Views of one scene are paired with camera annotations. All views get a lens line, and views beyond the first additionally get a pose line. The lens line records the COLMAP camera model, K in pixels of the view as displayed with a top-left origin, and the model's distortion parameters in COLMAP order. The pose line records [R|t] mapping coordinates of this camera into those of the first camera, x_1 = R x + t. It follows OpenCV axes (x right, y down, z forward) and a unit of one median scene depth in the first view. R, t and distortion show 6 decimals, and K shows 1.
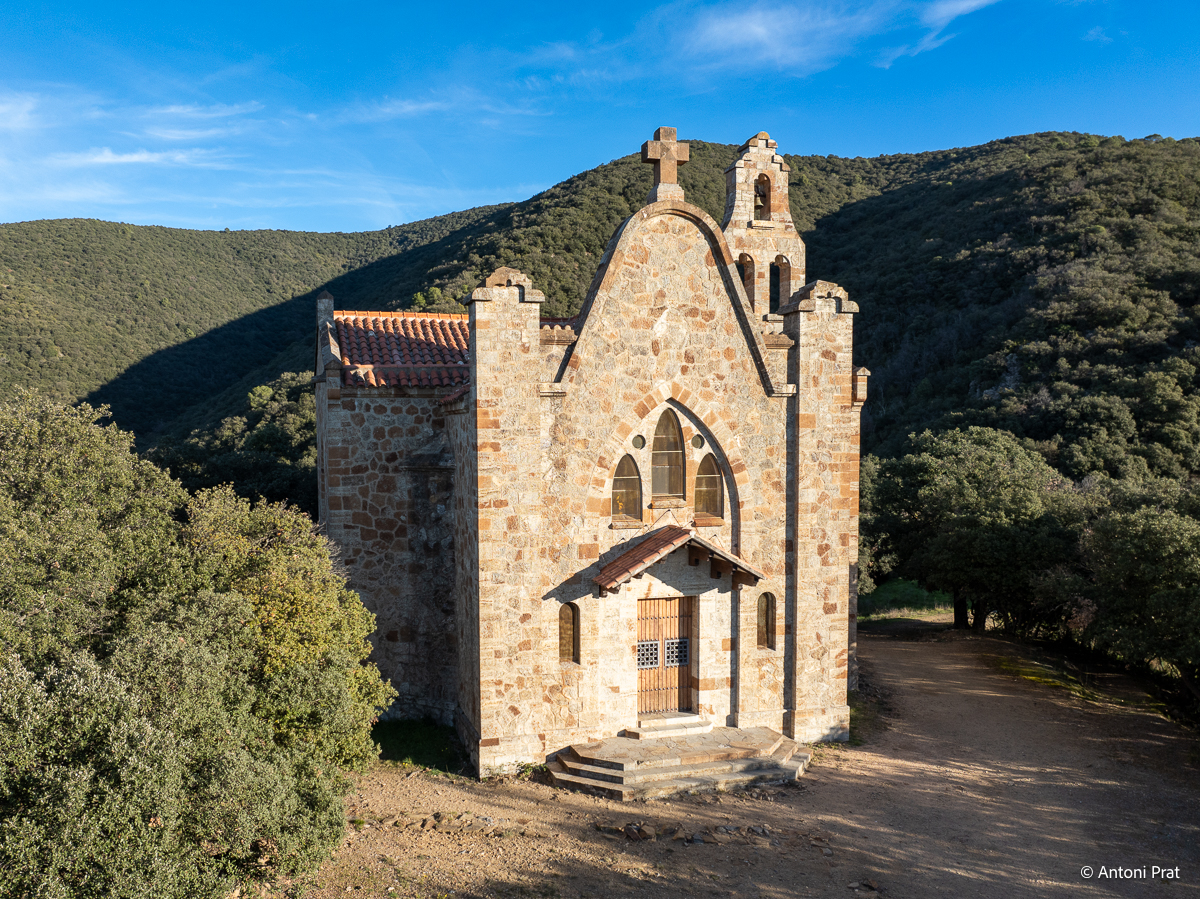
lens RADIAL K [[950.7, 0, 529.4], [0, 950.7, 505.2], [0, 0, 1]] dist [-0.036901, -0.004314]
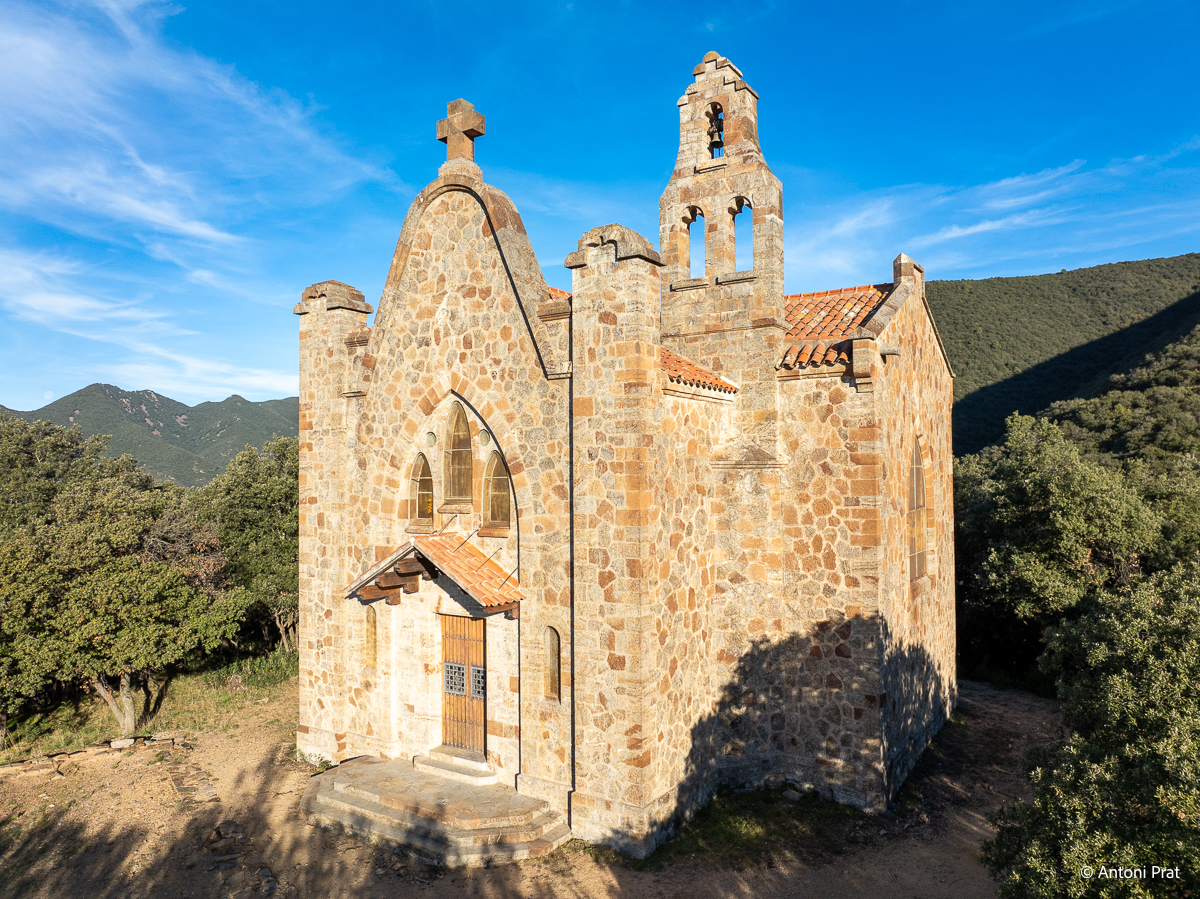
lens RADIAL K [[846.2, 0, 599.8], [0, 846.2, 449.2], [0, 0, 1]] dist [-0.046603, 0.015270]
pose [[0.670615, -0.020605, -0.741519, 0.797522], [-0.049393, 0.996155, -0.072351, -0.006029], [0.740159, 0.085146, 0.667019, 0.550887]]
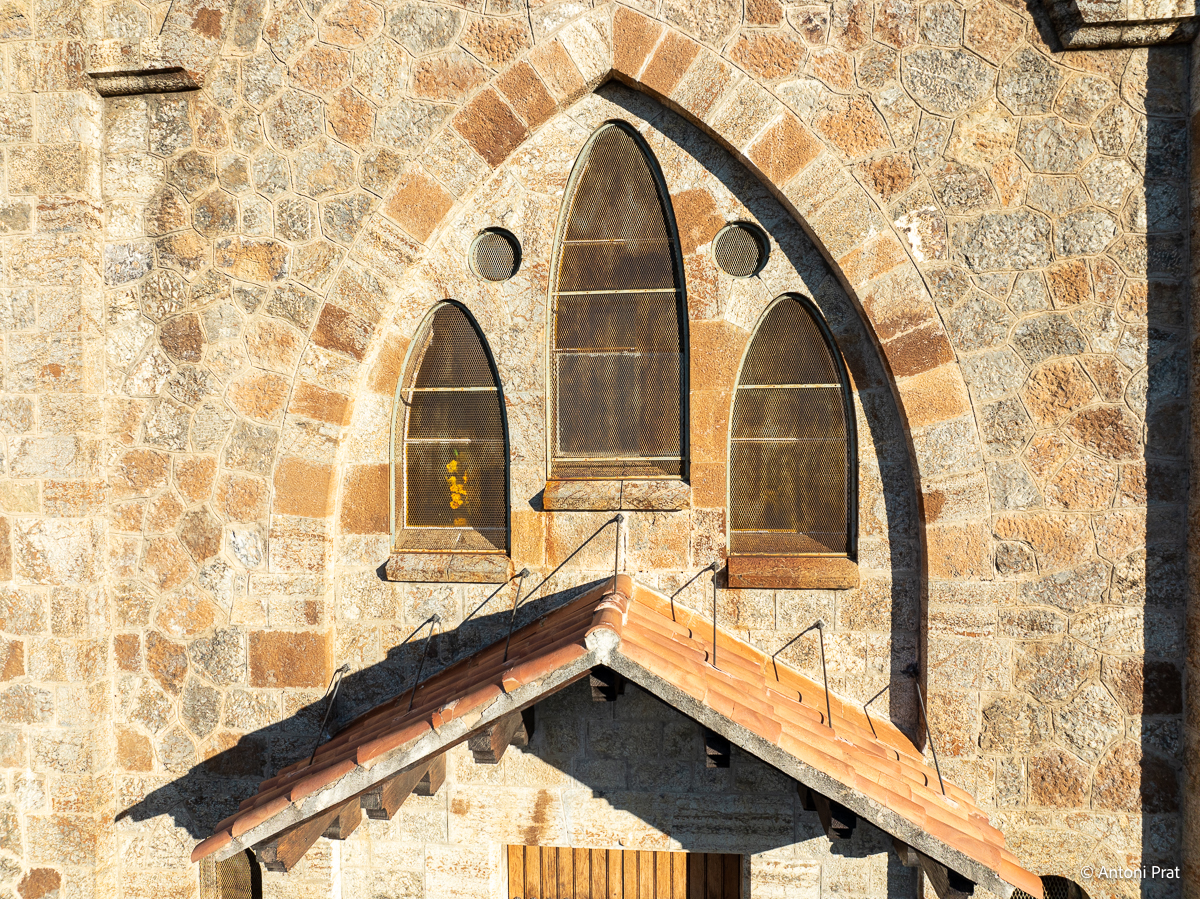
lens RADIAL K [[846.2, 0, 611.5], [0, 846.2, 447.8], [0, 0, 1]] dist [-0.046603, 0.015270]
pose [[0.936792, 0.012486, -0.349664, 0.218301], [-0.027121, 0.998948, -0.036990, -0.005162], [0.348834, 0.044135, 0.936145, 0.760665]]
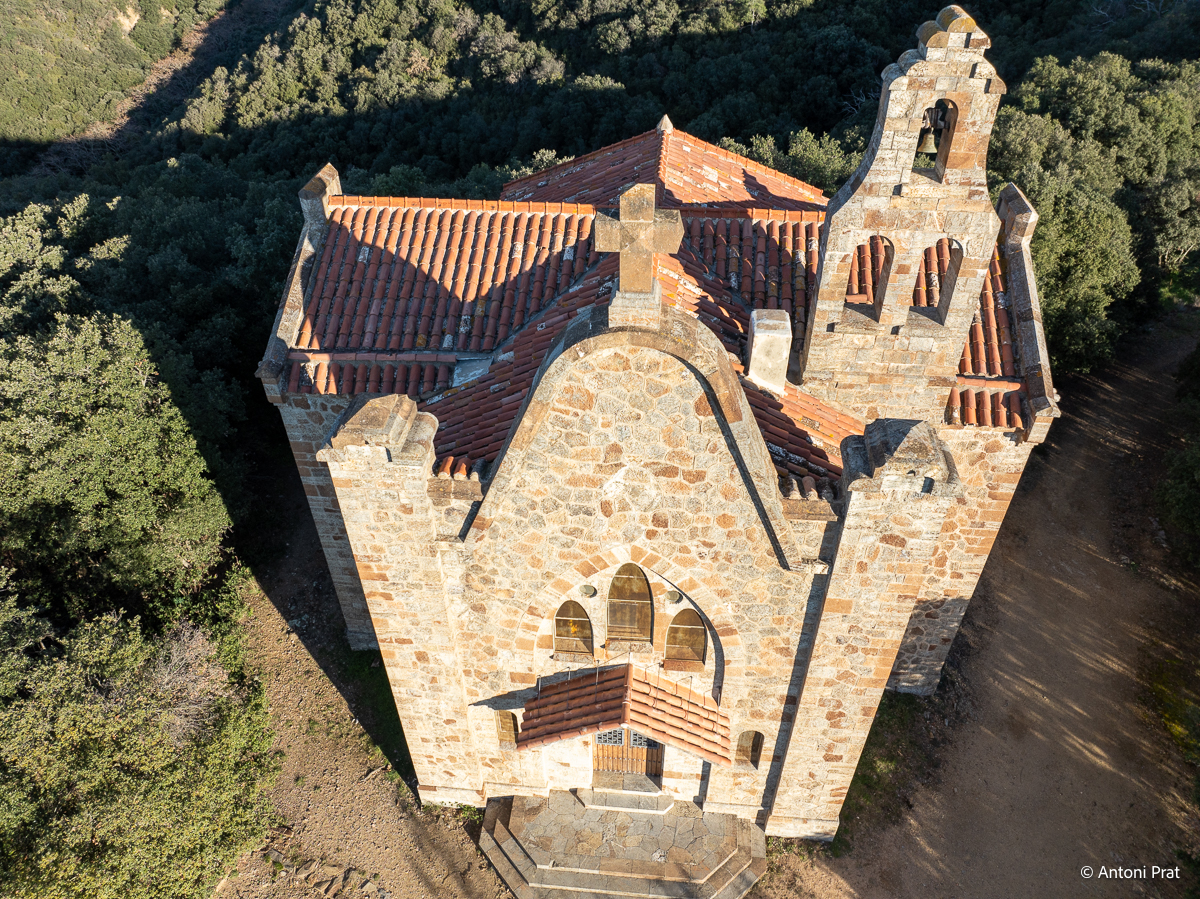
lens RADIAL K [[846.2, 0, 596.0], [0, 846.2, 447.7], [0, 0, 1]] dist [-0.046603, 0.015270]
pose [[0.936112, 0.221516, -0.273176, 0.267127], [-0.021202, 0.810856, 0.584861, -0.526470], [0.351063, -0.541704, 0.763749, 0.529305]]
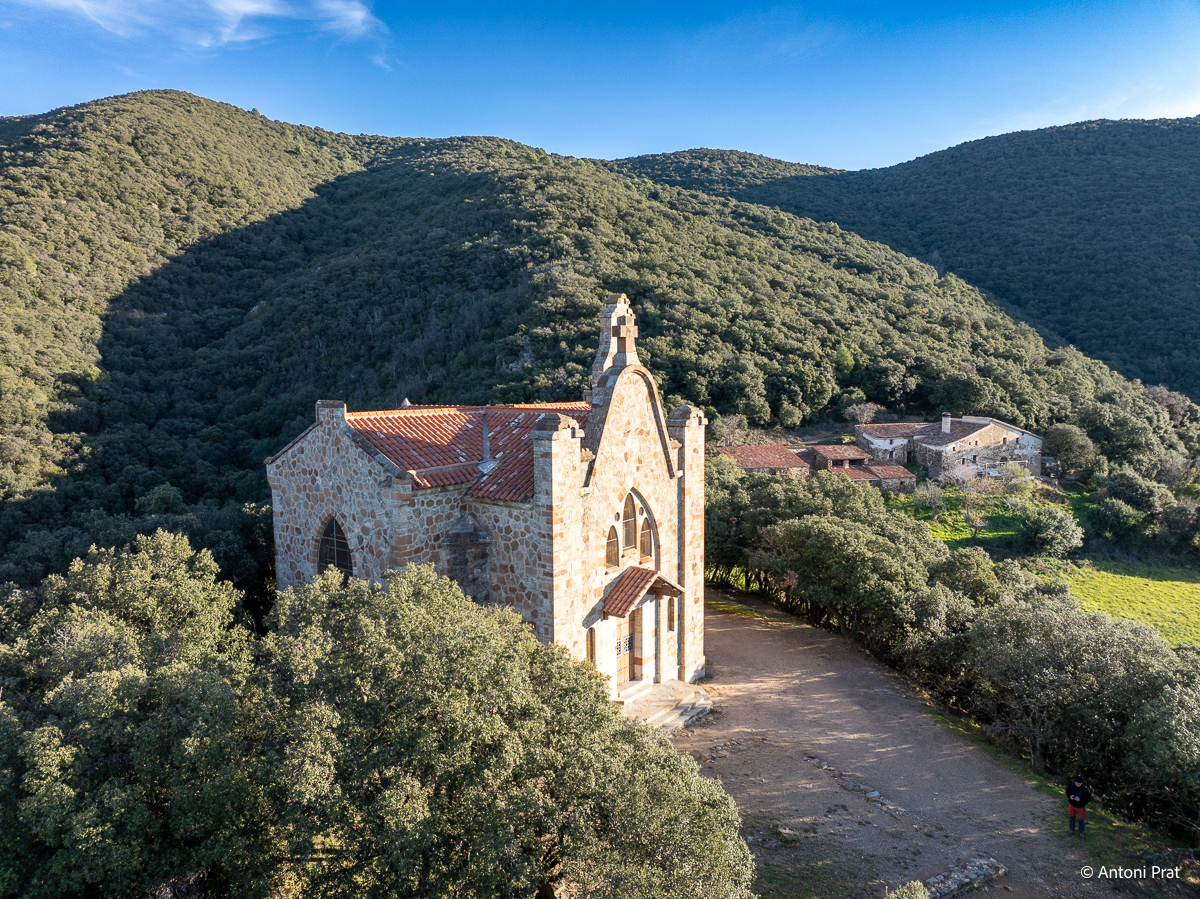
lens RADIAL K [[846.2, 0, 606.7], [0, 846.2, 440.9], [0, 0, 1]] dist [-0.046603, 0.015270]
pose [[0.799694, -0.045770, 0.598660, -0.693245], [0.041029, 0.998925, 0.021566, -0.212311], [-0.599004, 0.007316, 0.800713, -0.098463]]
